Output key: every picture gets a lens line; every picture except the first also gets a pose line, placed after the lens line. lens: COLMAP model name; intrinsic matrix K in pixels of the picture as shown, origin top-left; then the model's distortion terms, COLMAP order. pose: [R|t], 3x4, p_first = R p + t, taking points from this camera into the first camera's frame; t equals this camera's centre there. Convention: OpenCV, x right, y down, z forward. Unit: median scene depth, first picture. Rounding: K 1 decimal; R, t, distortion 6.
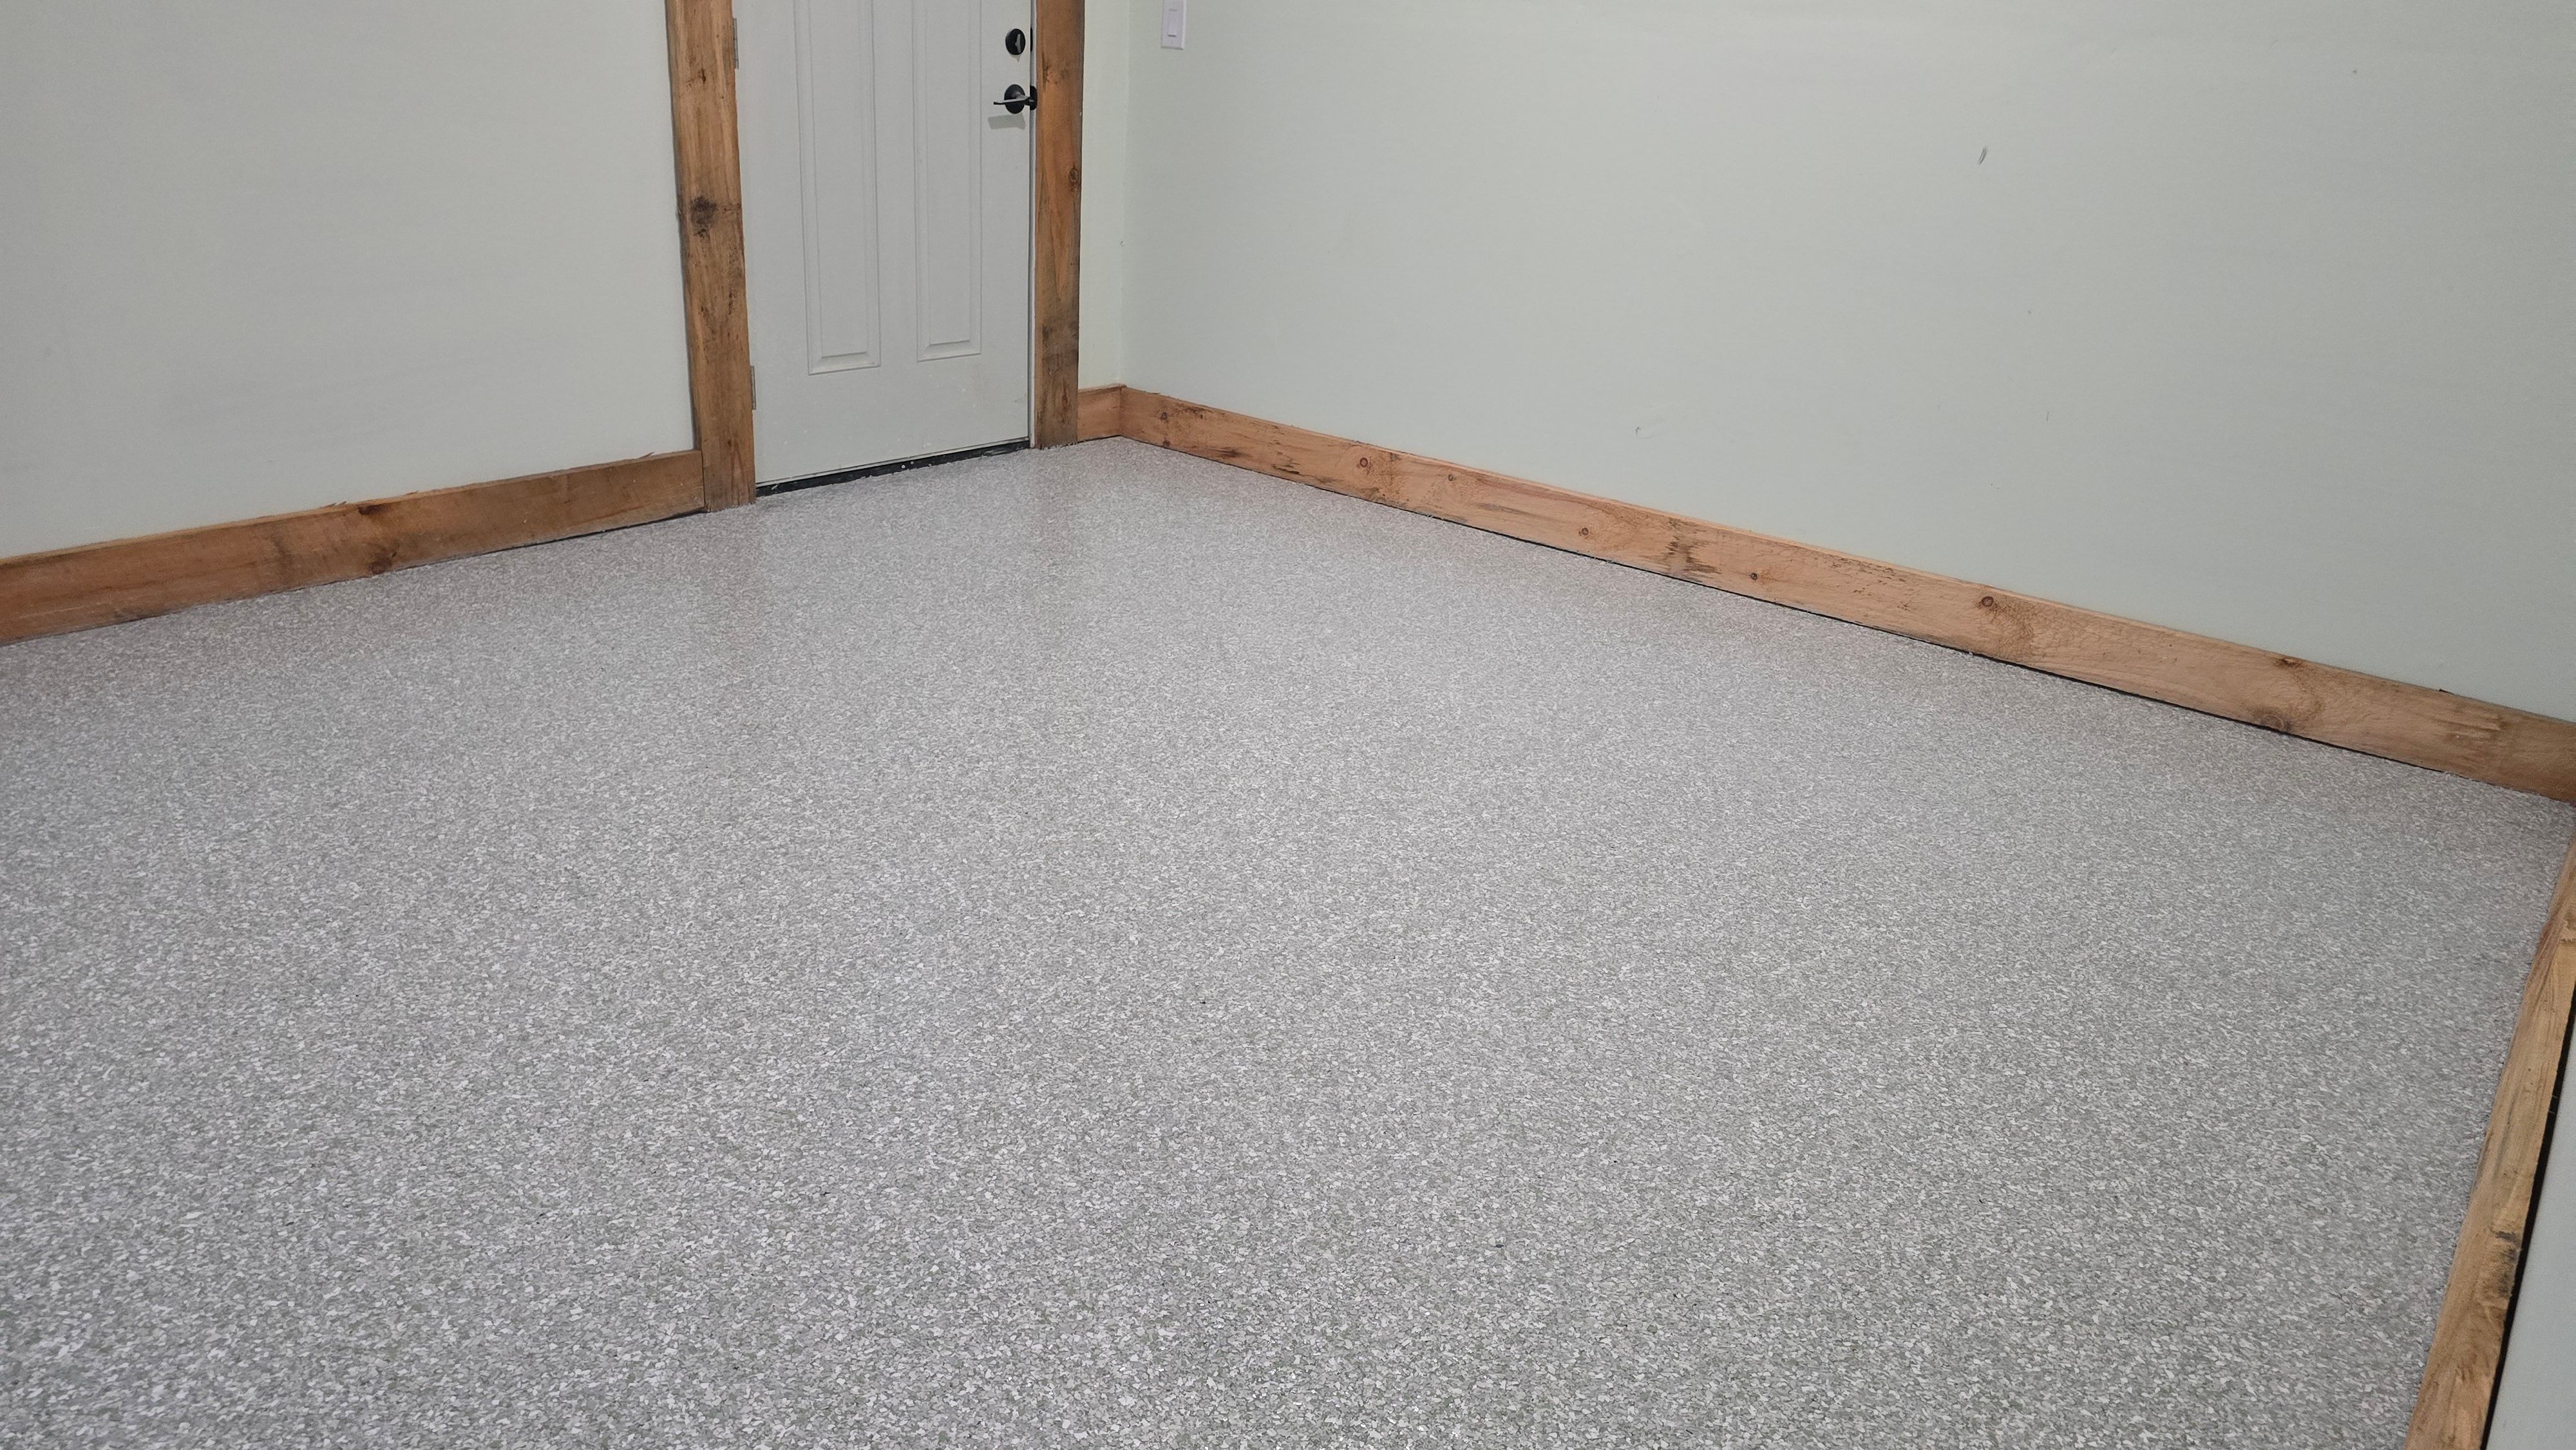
lens RADIAL K [[1734.9, 0, 1298.1], [0, 1734.9, 725.4], [0, 0, 1]] dist [0.064745, -0.072241]
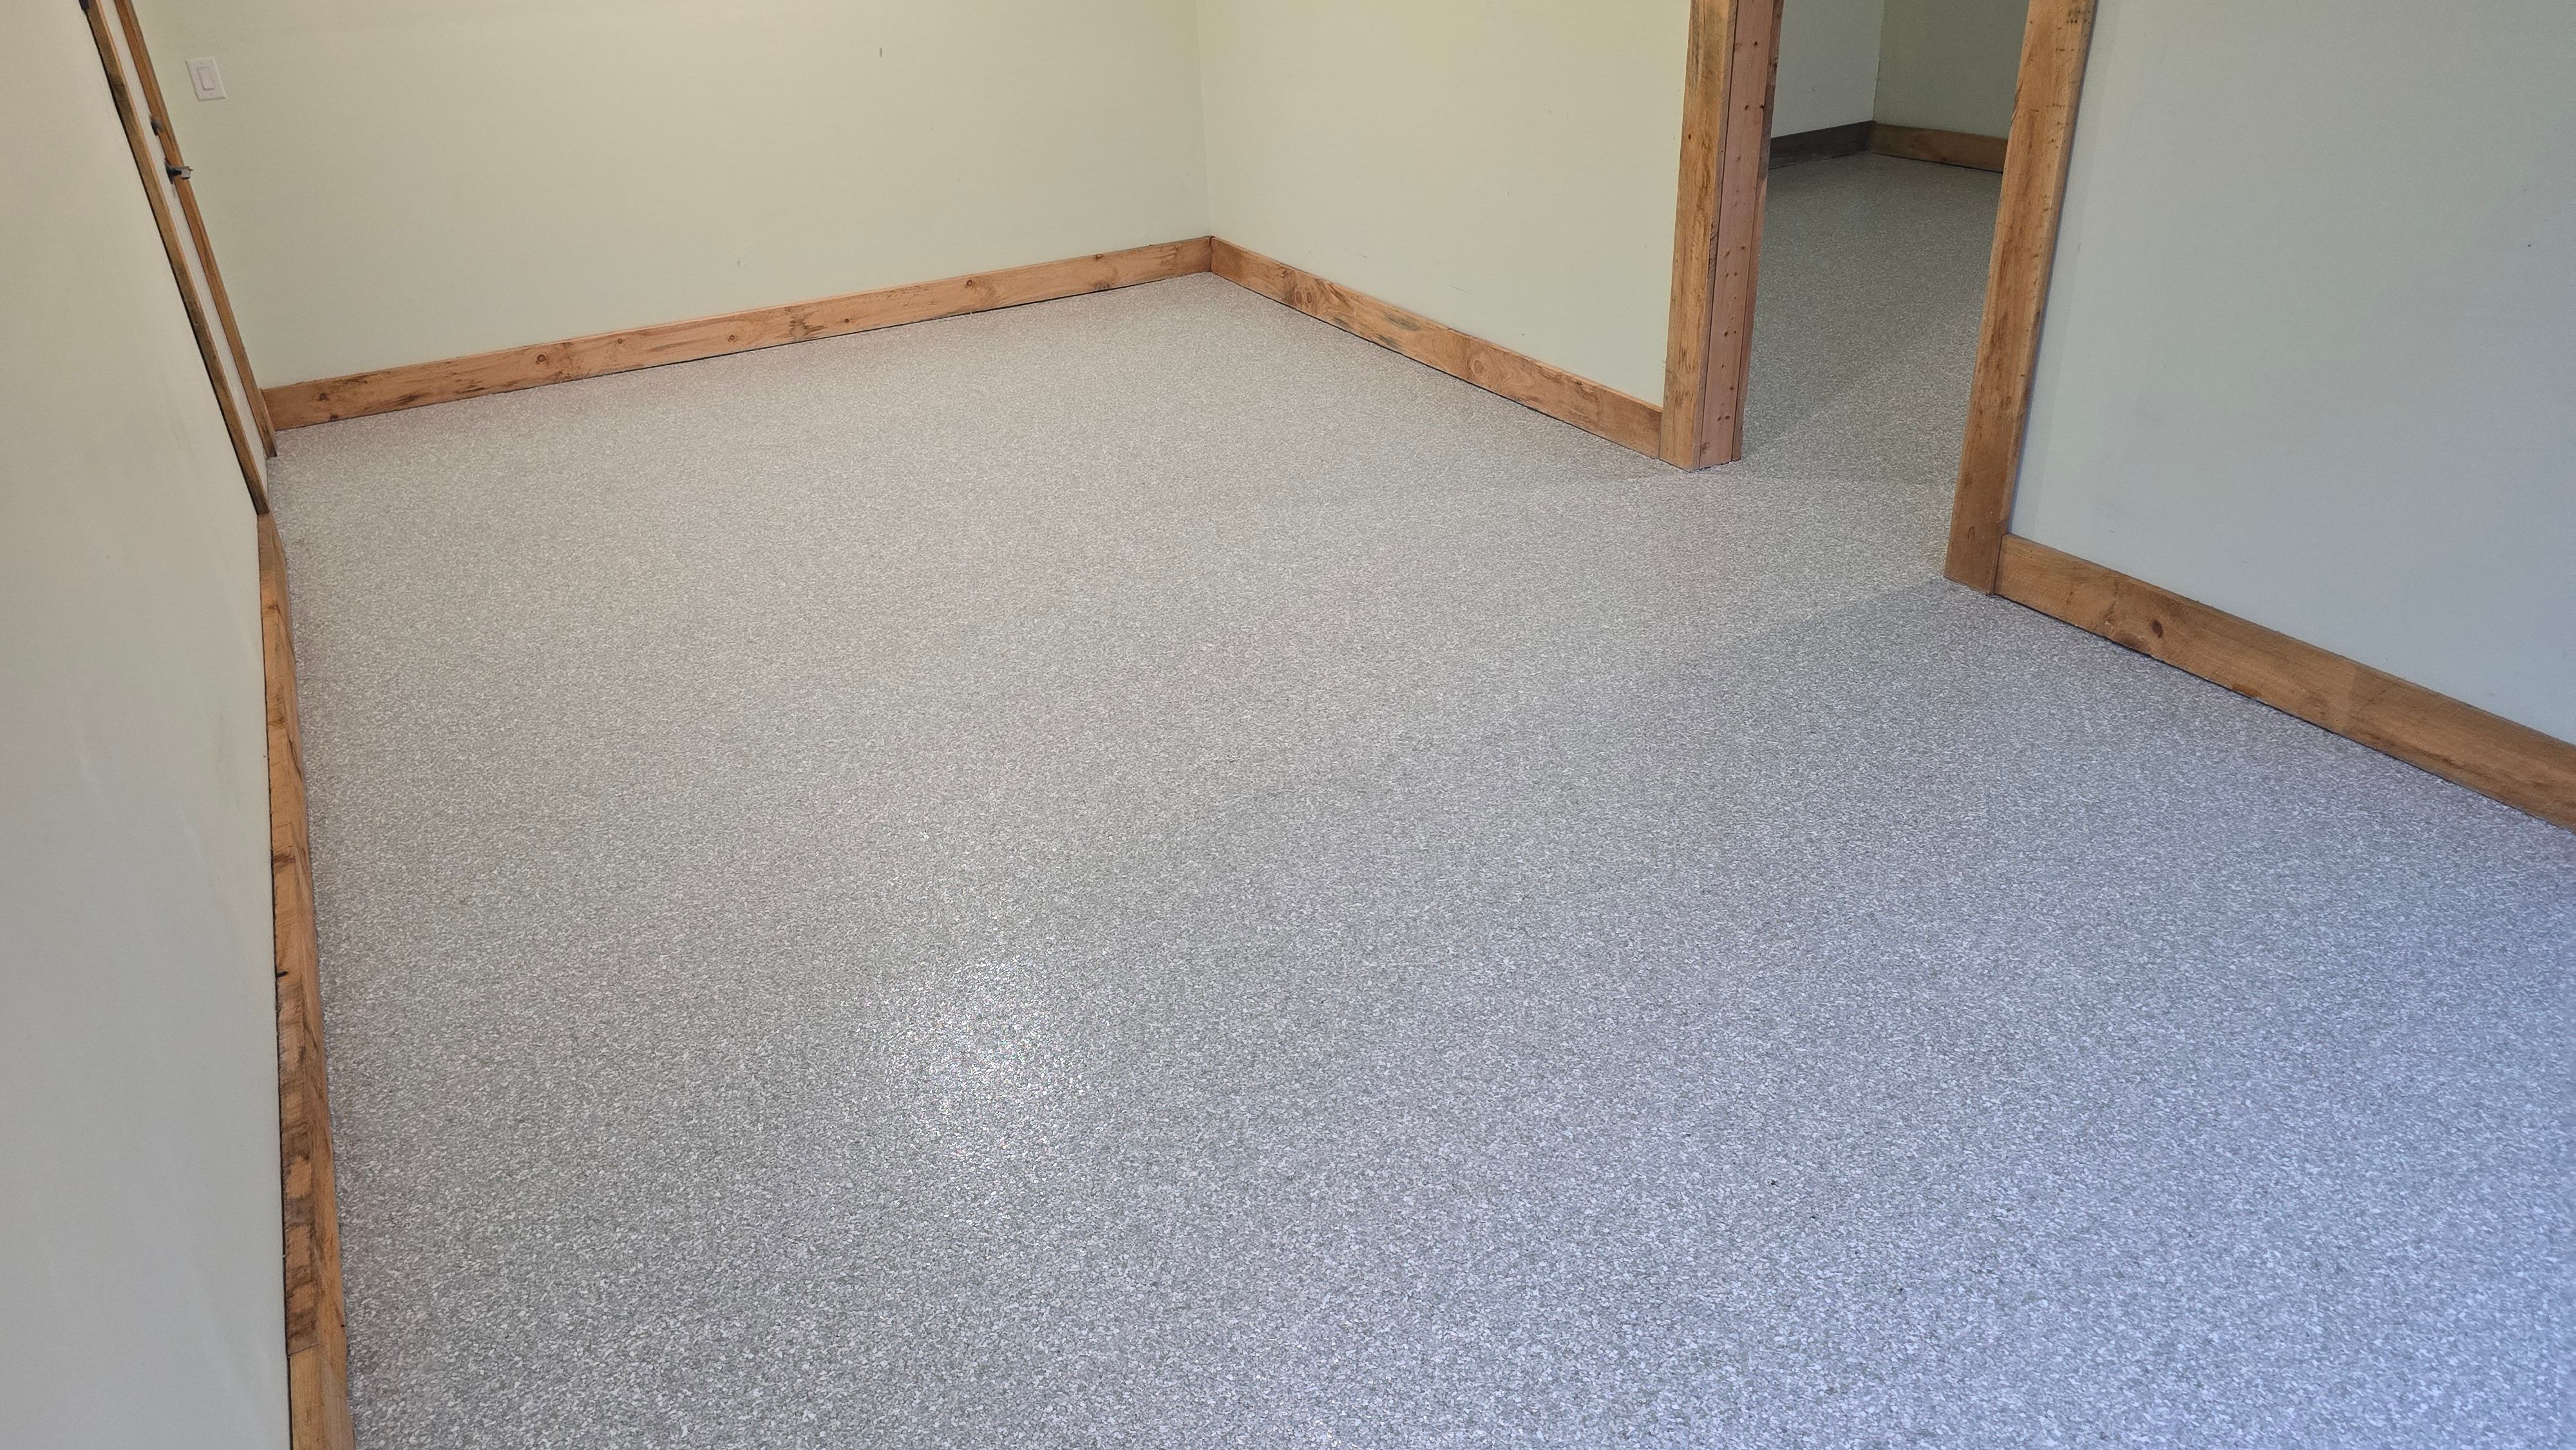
lens RADIAL K [[1734.9, 0, 1298.1], [0, 1734.9, 725.4], [0, 0, 1]] dist [0.064745, -0.072241]
pose [[0.385313, -0.506389, 0.771430, -1.064783], [0.410950, 0.842669, 0.347892, -0.161907], [-0.826229, 0.182972, 0.532792, -0.196544]]
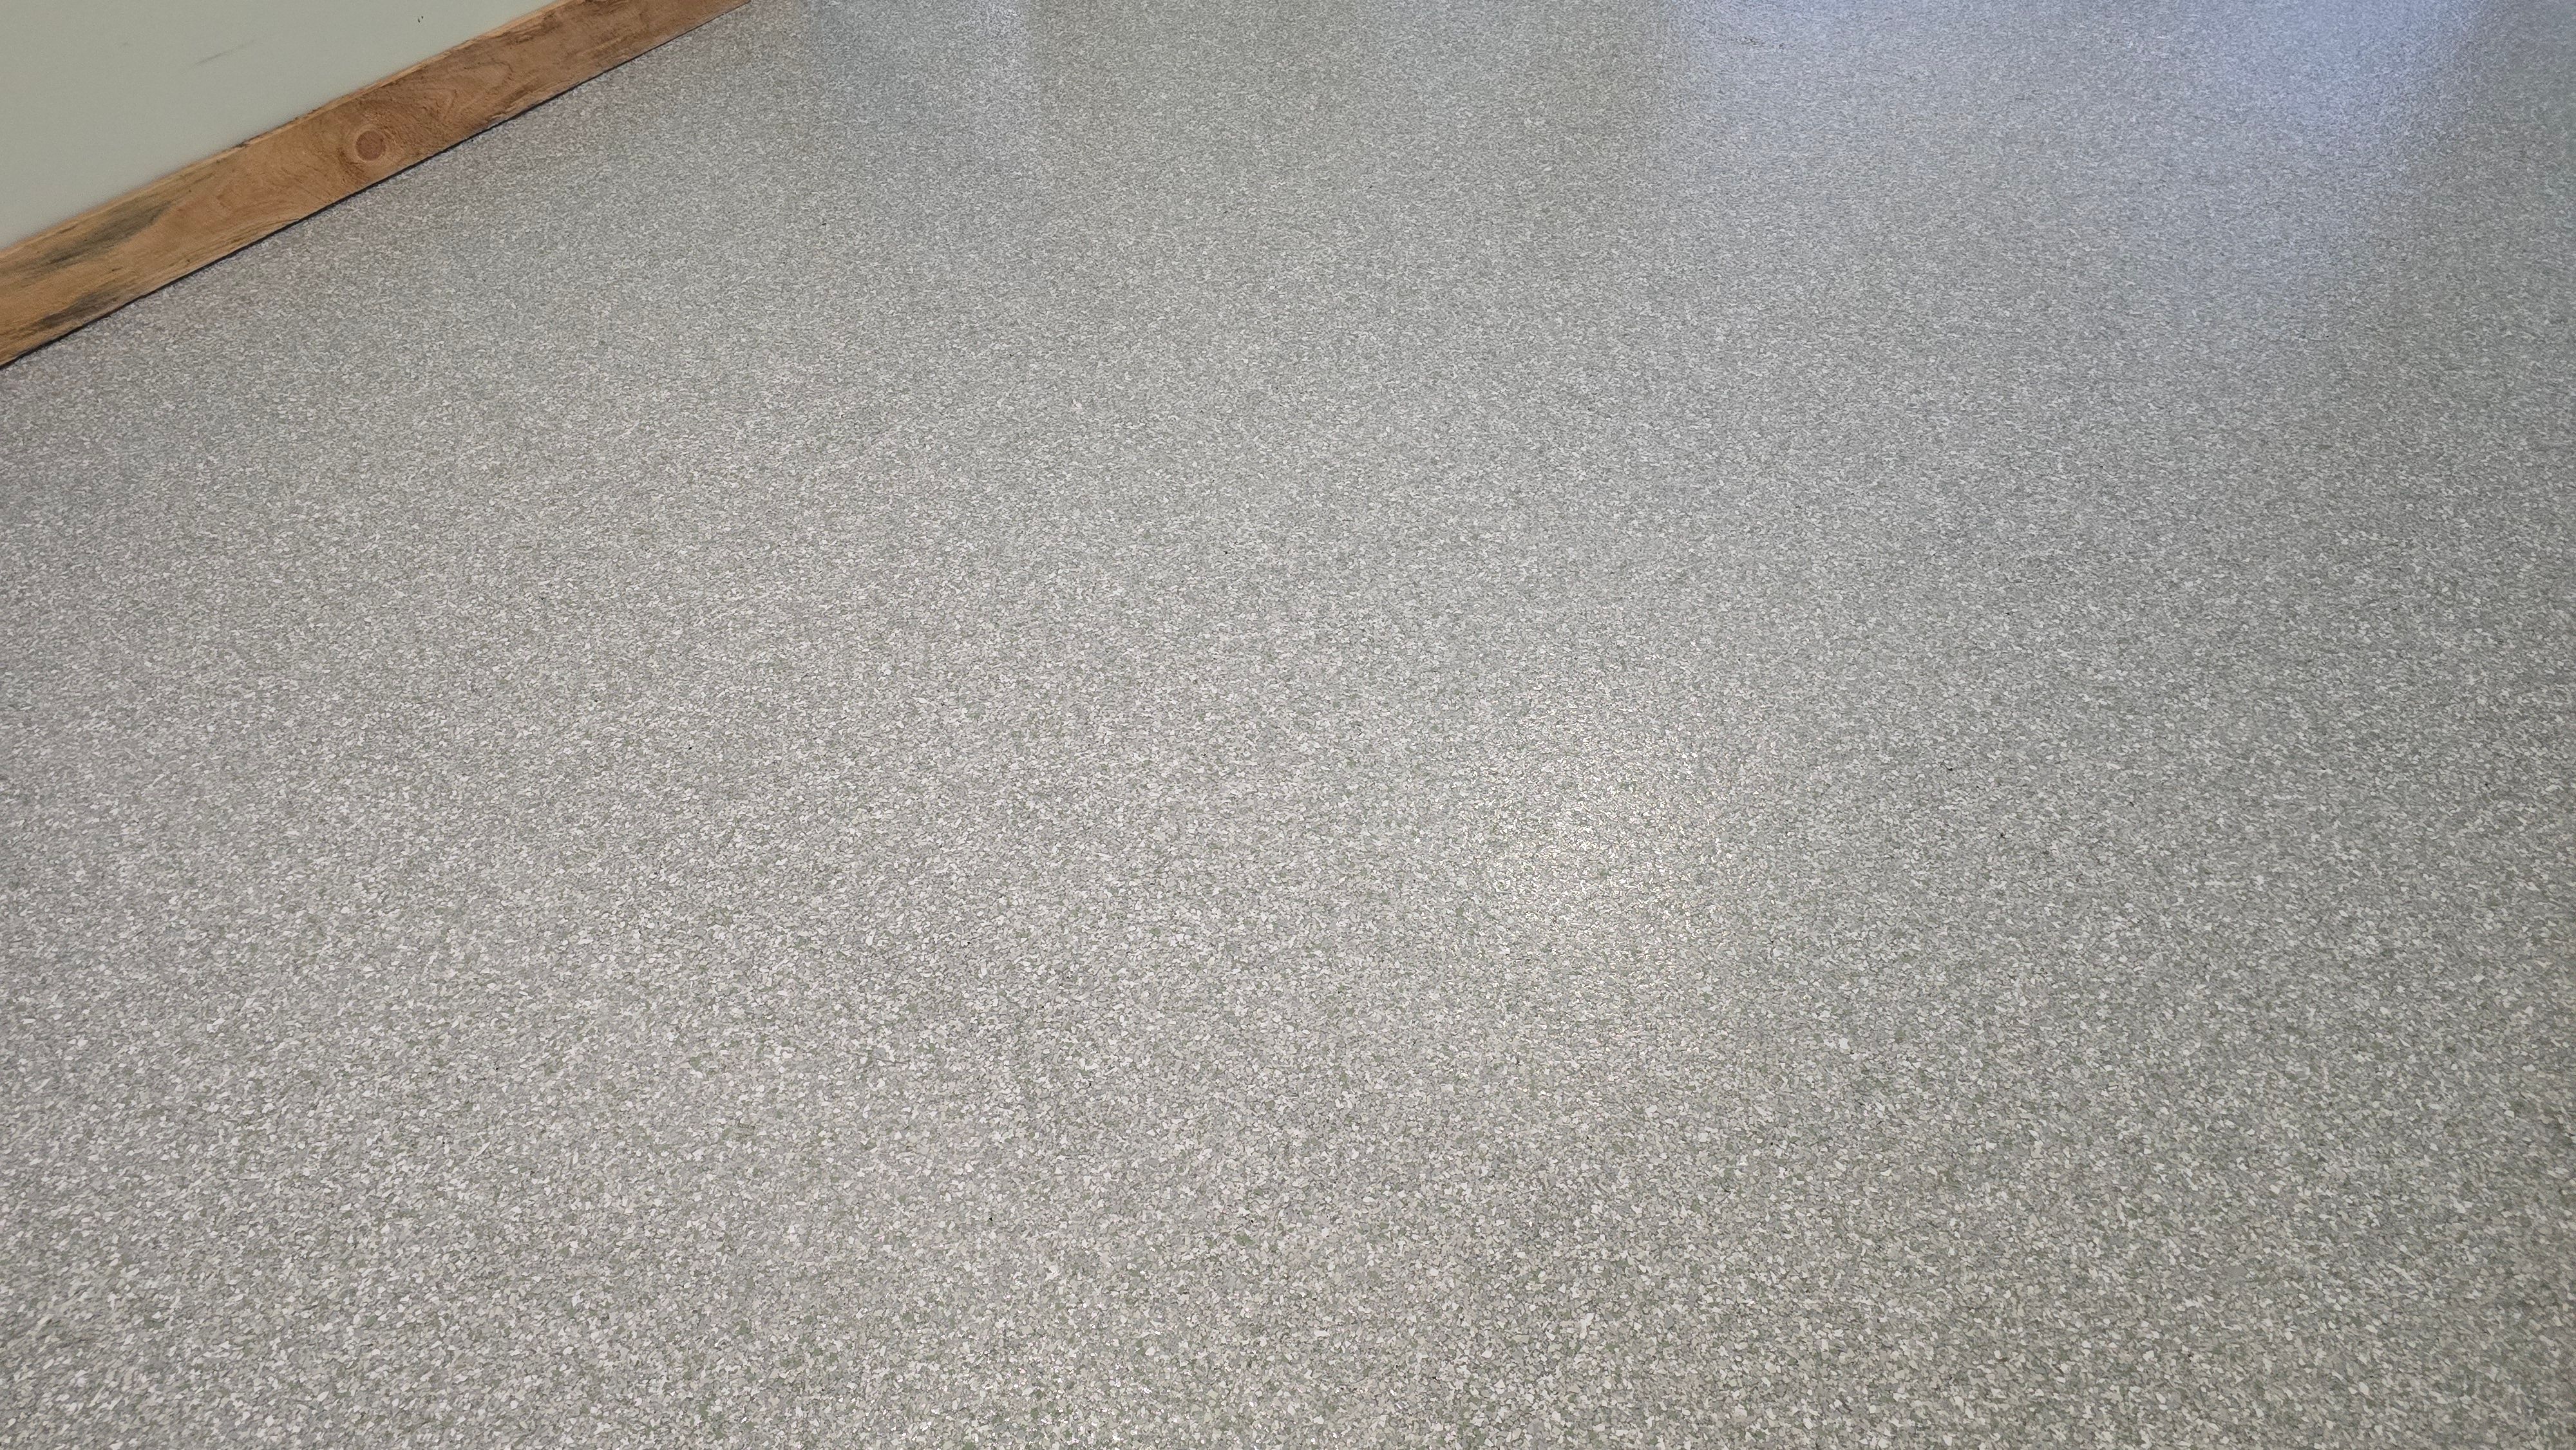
lens RADIAL K [[1734.9, 0, 1298.1], [0, 1734.9, 725.4], [0, 0, 1]] dist [0.064745, -0.072241]
pose [[-0.993278, 0.033251, -0.110875, -0.060582], [-0.087967, 0.405745, 0.909743, -0.481951], [0.075237, 0.913381, -0.400093, 0.954995]]
